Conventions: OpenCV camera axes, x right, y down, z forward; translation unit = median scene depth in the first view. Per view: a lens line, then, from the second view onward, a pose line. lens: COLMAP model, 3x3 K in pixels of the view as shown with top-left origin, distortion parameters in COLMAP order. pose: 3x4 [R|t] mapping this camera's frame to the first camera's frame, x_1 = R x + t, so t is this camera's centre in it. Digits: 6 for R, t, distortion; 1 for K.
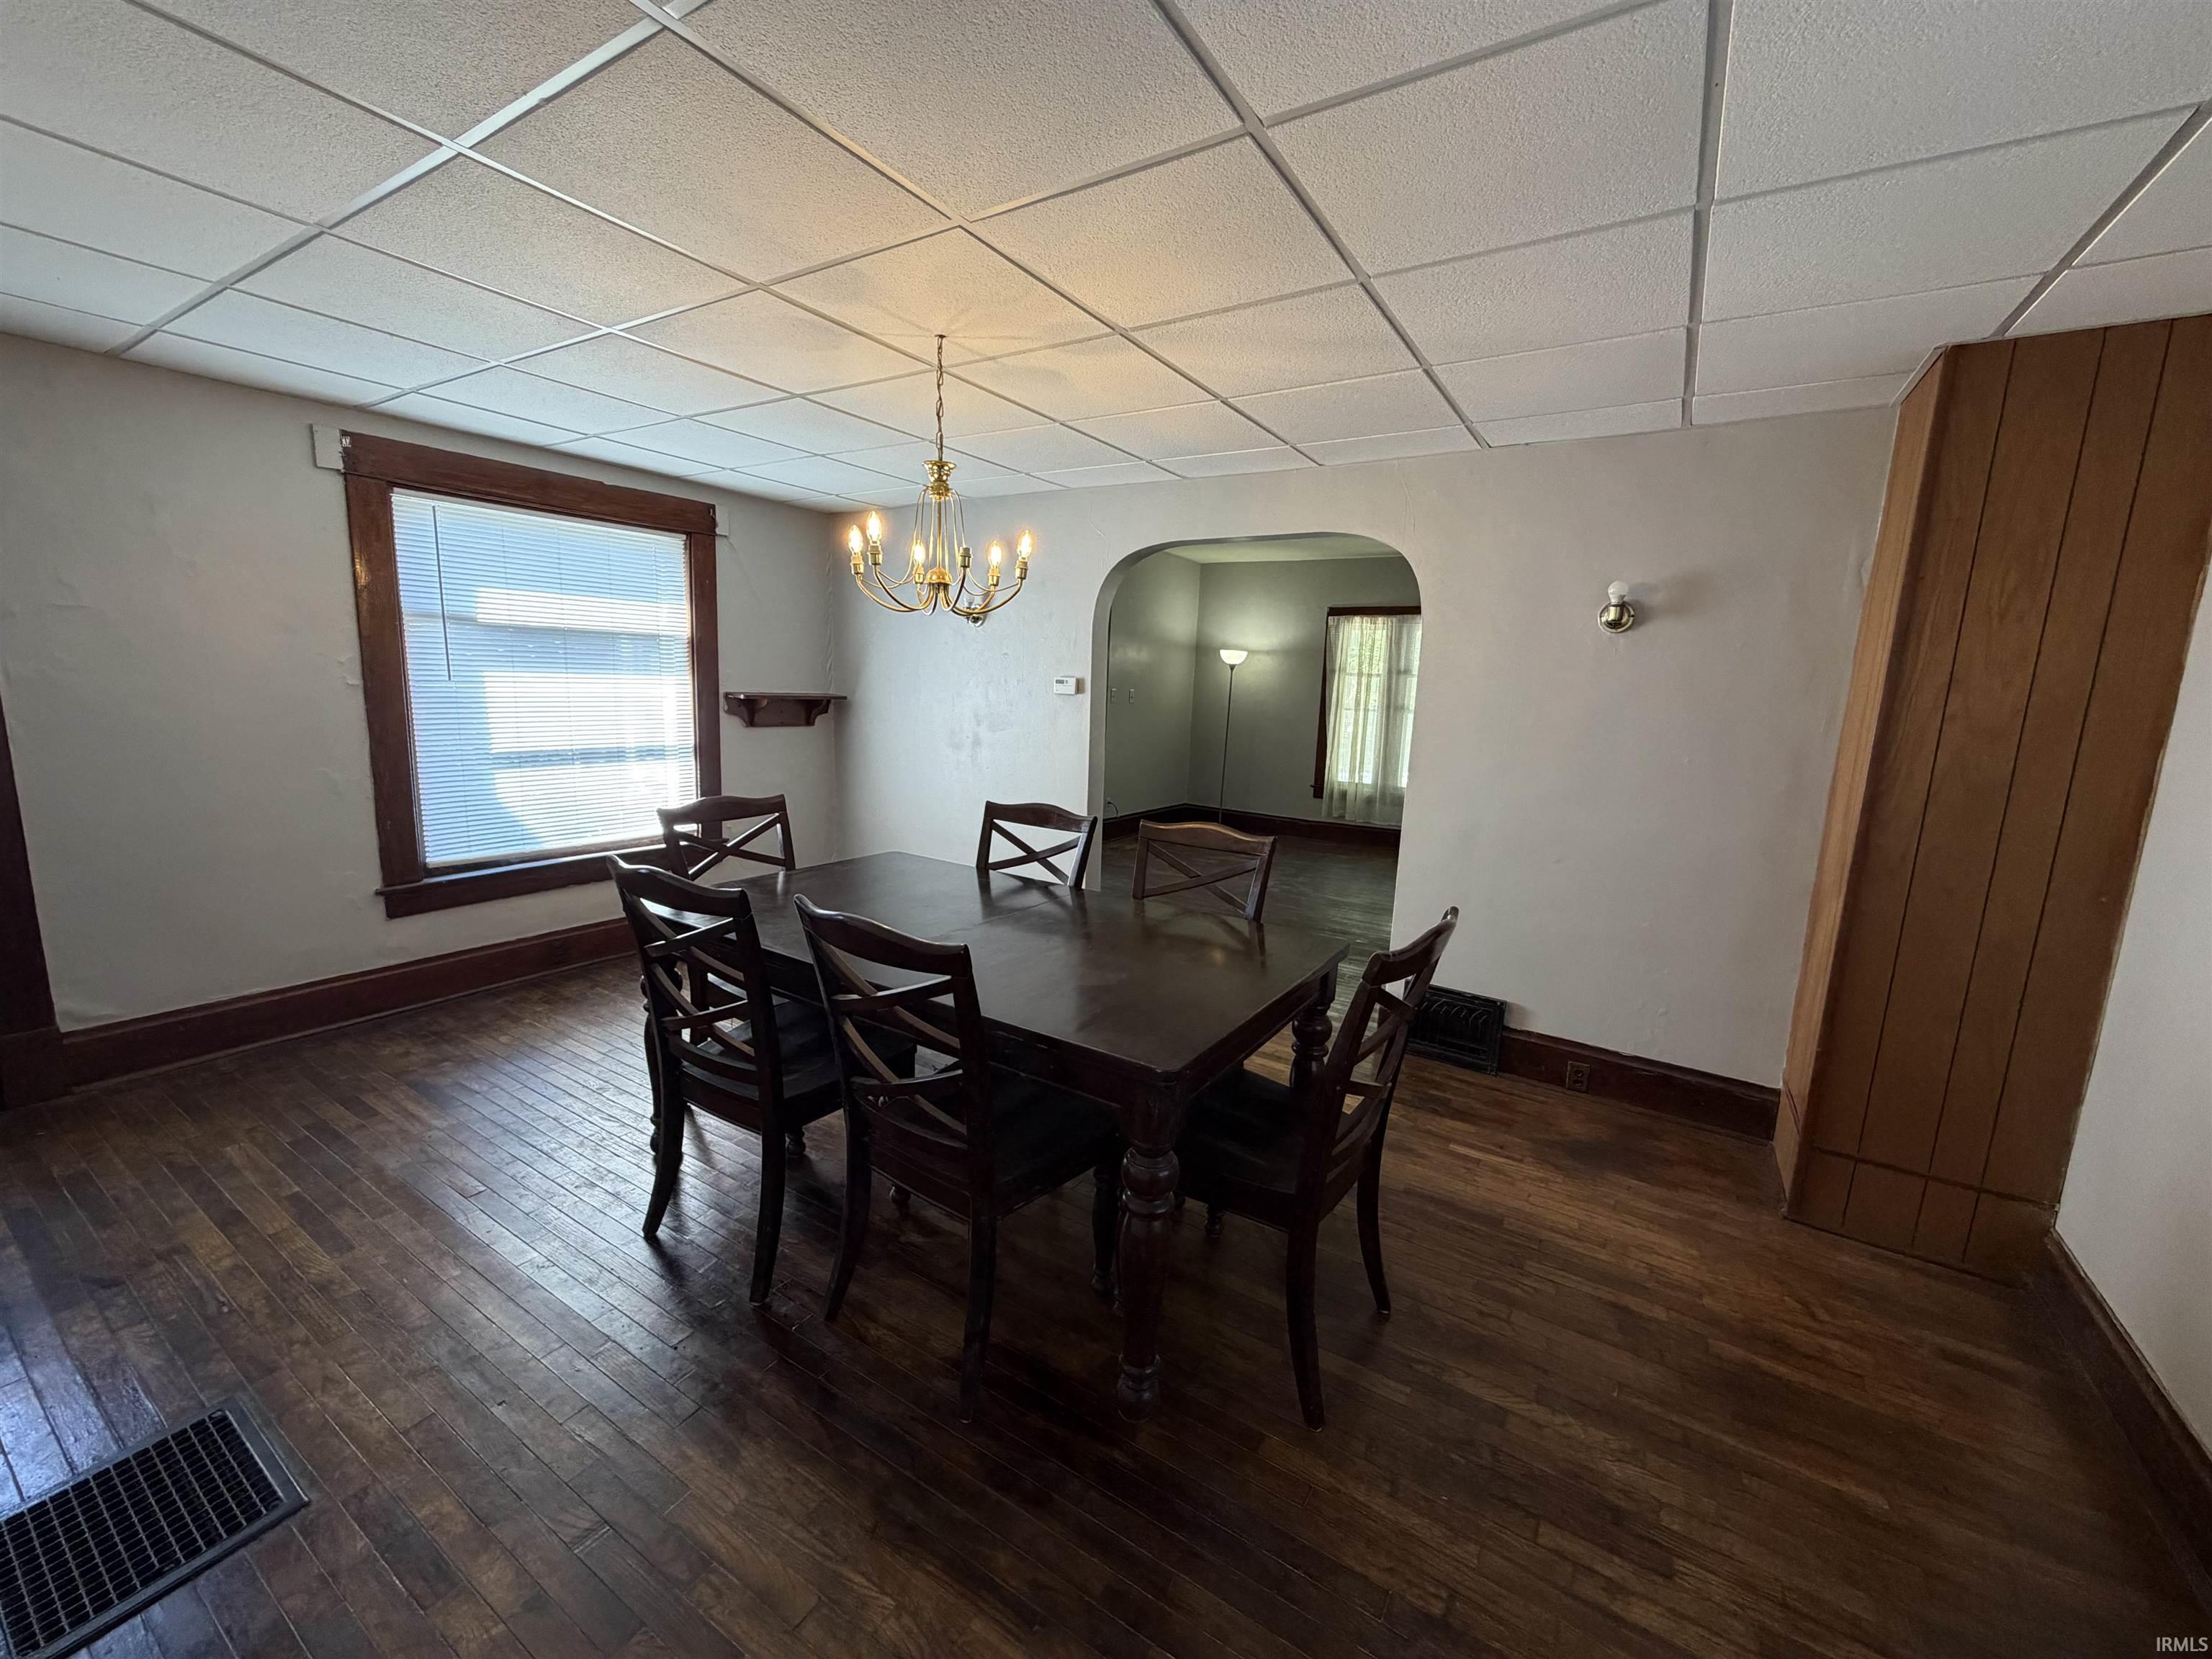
lens RADIAL K [[880.0, 0, 1099.9], [0, 880.0, 827.3], [0, 0, 1]] dist [0.002459, 0.000075]
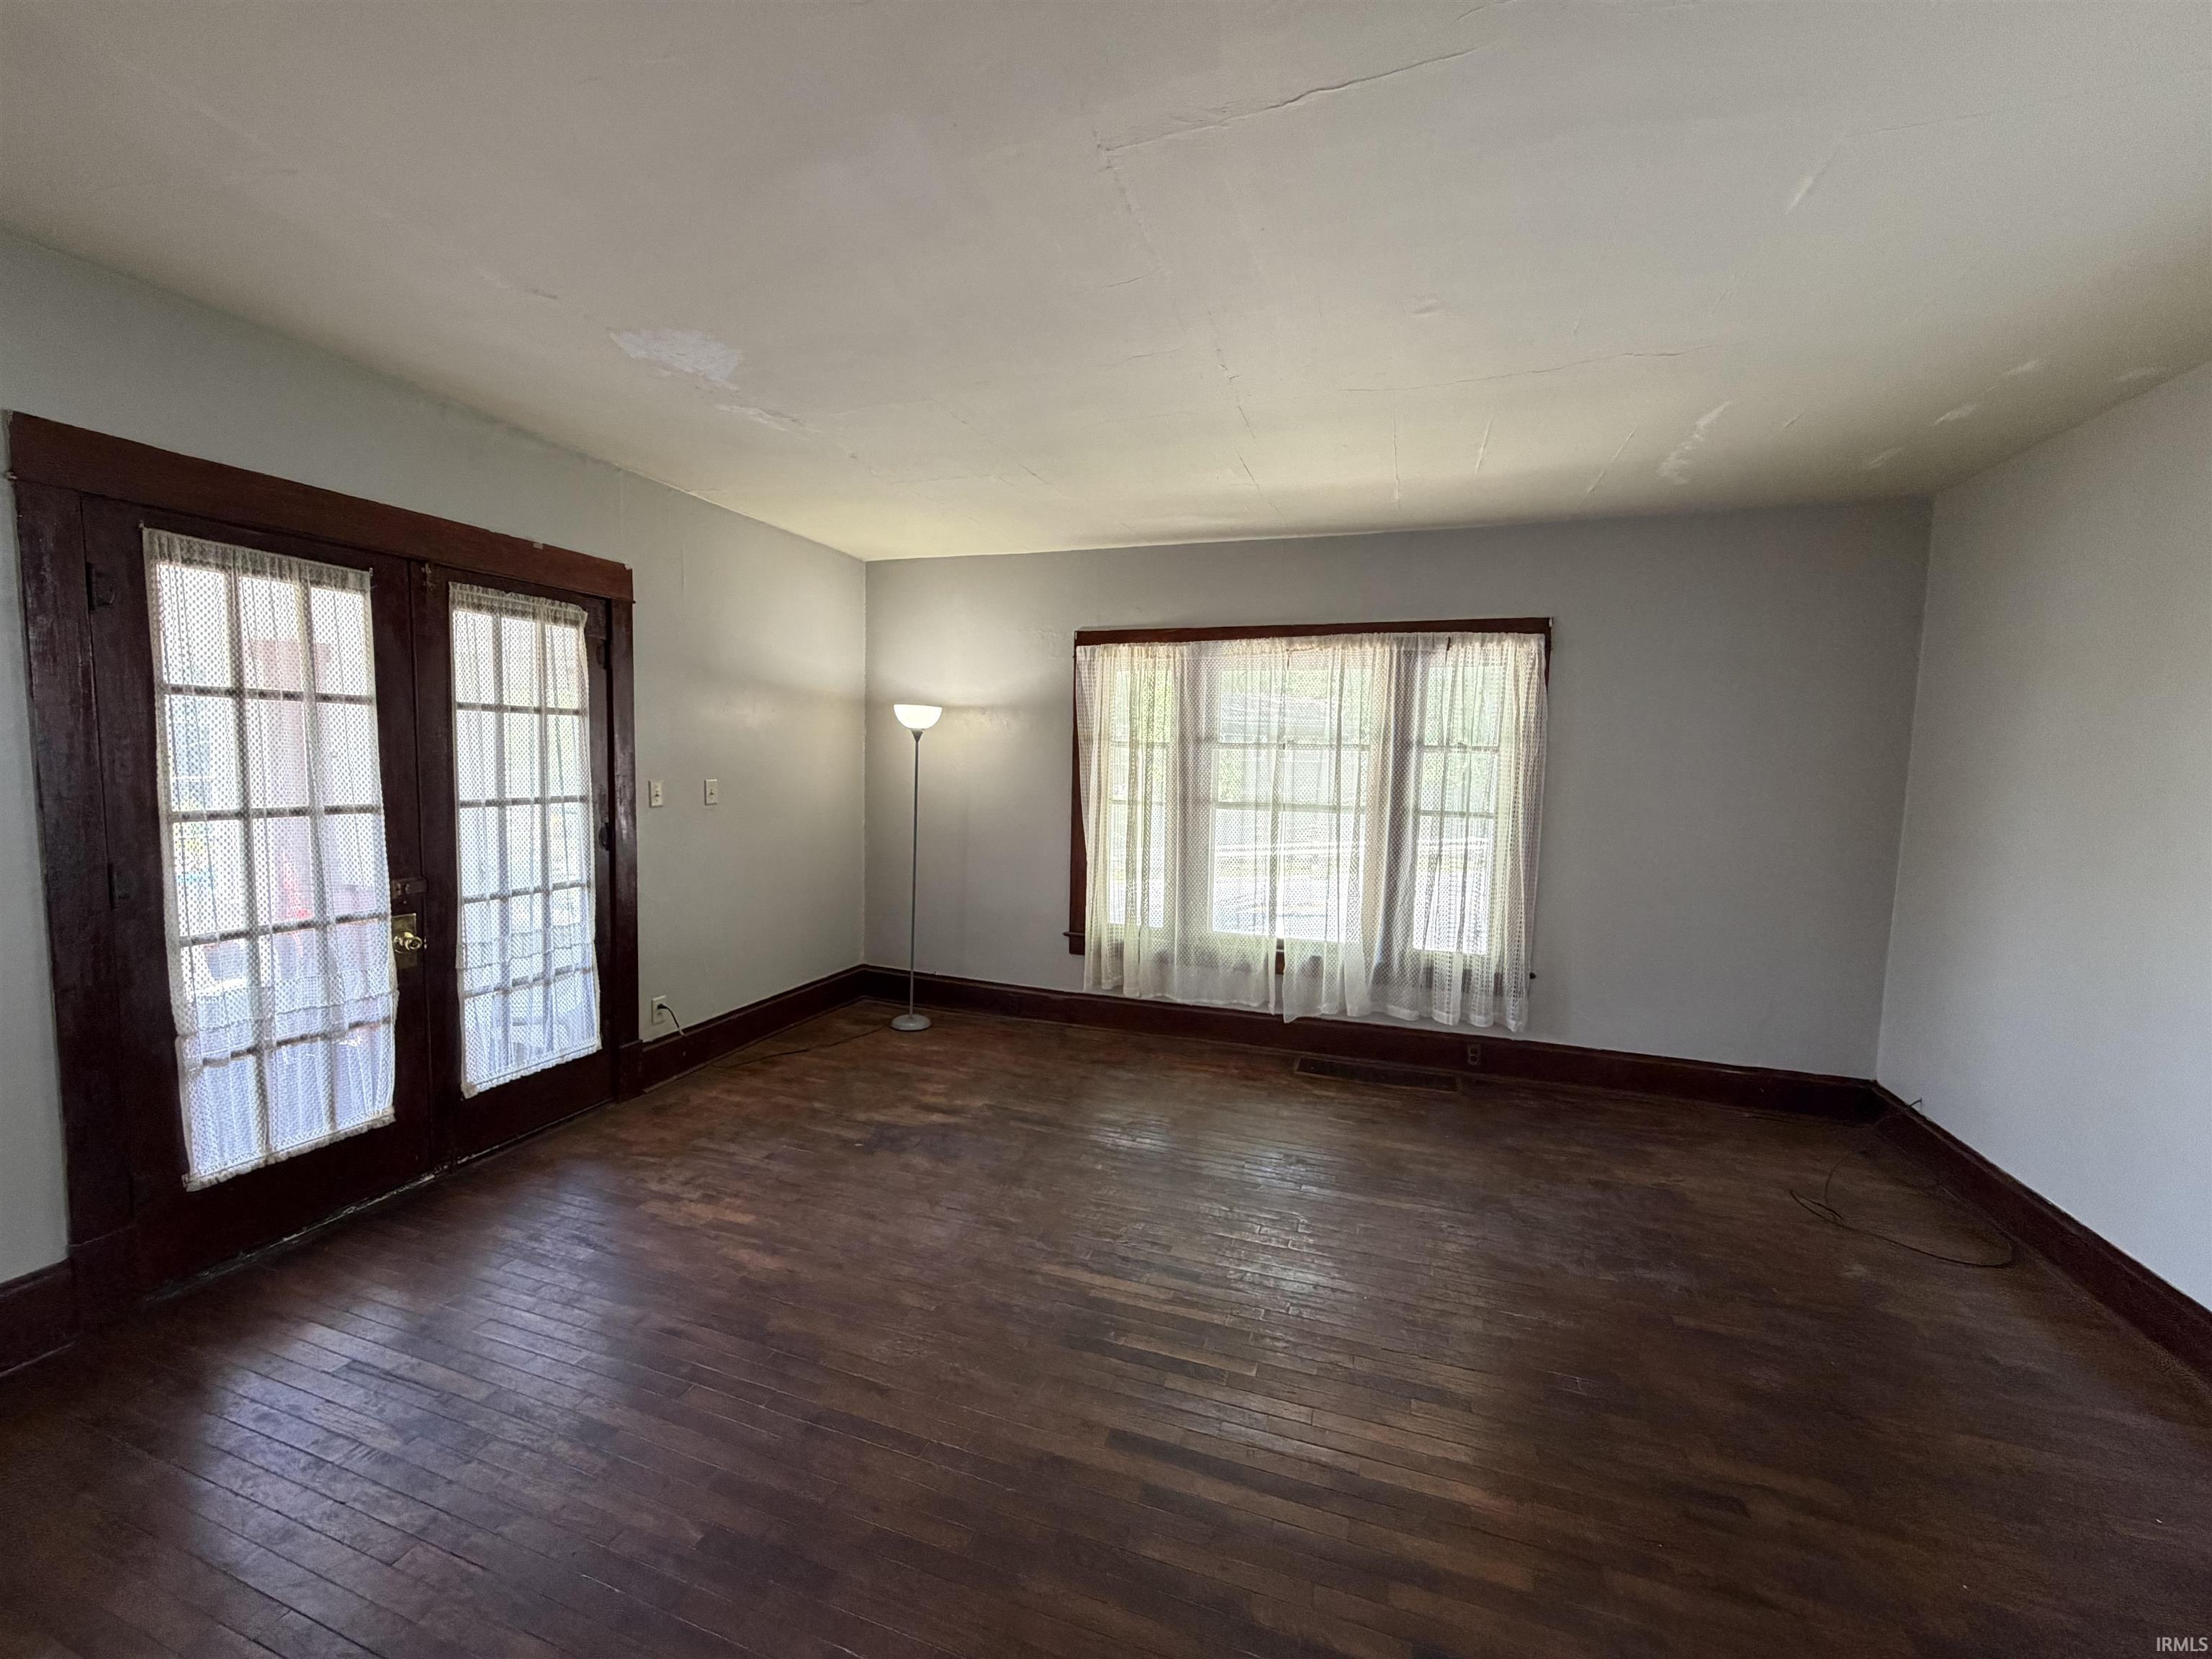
lens RADIAL K [[880.0, 0, 1102.1], [0, 880.0, 831.1], [0, 0, 1]] dist [0.002459, 0.000075]
pose [[0.971073, -0.033110, 0.236474, 0.134124], [0.053107, 0.995483, -0.078698, -0.070910], [-0.232800, 0.088980, 0.968445, 0.441381]]
